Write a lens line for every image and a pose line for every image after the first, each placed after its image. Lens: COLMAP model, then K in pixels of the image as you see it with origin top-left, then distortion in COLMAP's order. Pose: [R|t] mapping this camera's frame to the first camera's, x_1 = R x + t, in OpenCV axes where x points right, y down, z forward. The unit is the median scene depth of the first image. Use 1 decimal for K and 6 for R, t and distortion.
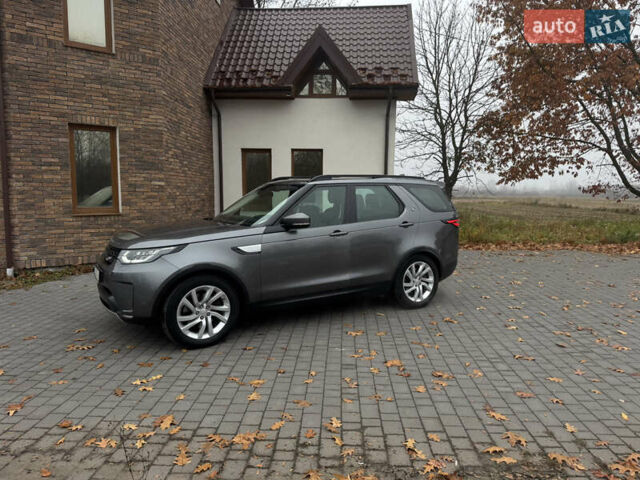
lens RADIAL K [[453.8, 0, 304.8], [0, 453.8, 239.2], [0, 0, 1]] dist [0.034473, -0.002287]
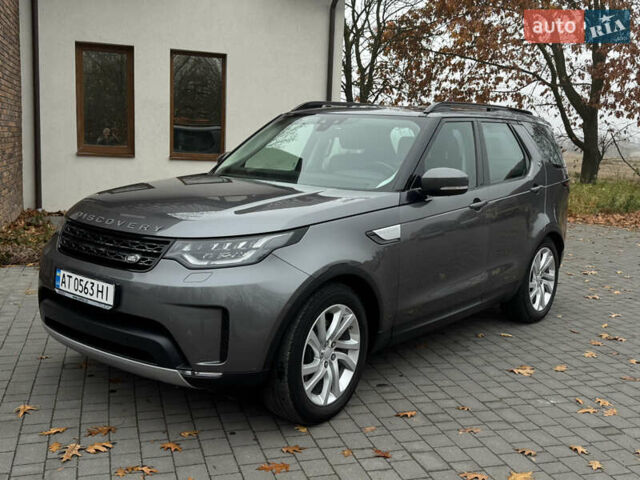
lens RADIAL K [[714.0, 0, 320.0], [0, 714.0, 240.0], [0, 0, 1]] dist [0.094244, -0.022040]
pose [[0.937306, -0.016840, 0.348099, -0.387383], [0.000060, 0.998840, 0.048160, -0.009544], [-0.348506, -0.045119, 0.936220, 0.169466]]
